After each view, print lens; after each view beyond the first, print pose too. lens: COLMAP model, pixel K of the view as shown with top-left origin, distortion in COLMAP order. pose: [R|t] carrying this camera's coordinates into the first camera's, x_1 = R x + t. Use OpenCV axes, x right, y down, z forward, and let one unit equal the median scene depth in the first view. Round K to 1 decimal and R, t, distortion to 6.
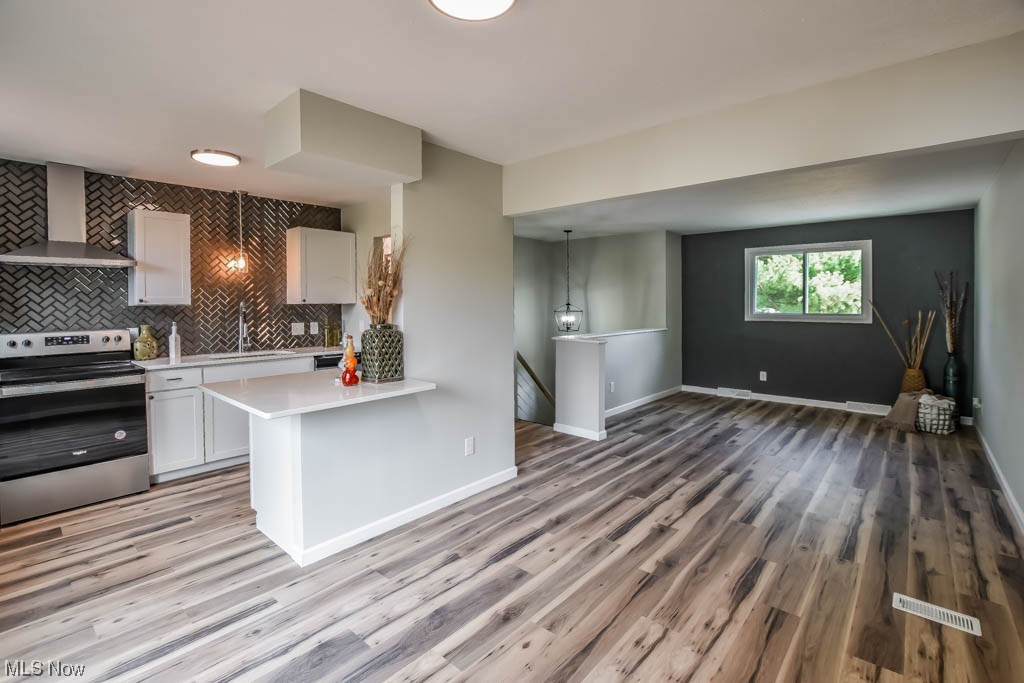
lens RADIAL K [[461.9, 0, 511.3], [0, 461.9, 310.2], [0, 0, 1]] dist [-0.020919, -0.000062]
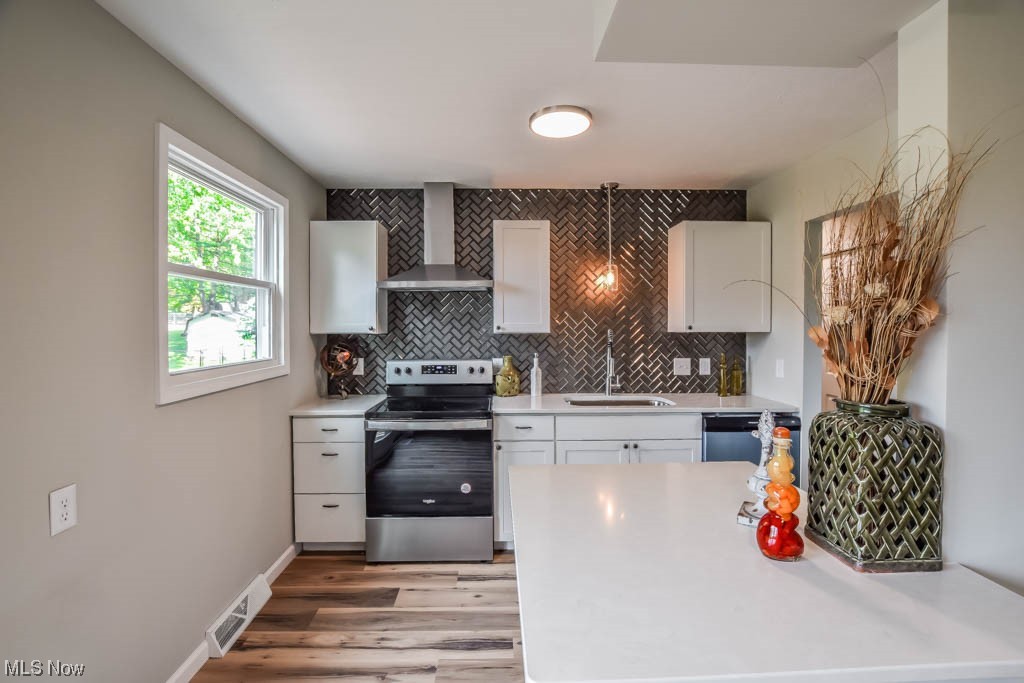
lens RADIAL K [[459.1, 0, 509.1], [0, 459.1, 330.9], [0, 0, 1]] dist [-0.036527, 0.000000]
pose [[0.680973, 0.012687, -0.732198, -0.170524], [-0.014882, 0.999883, 0.003484, -0.017982], [0.732157, 0.008524, 0.681083, 0.424823]]
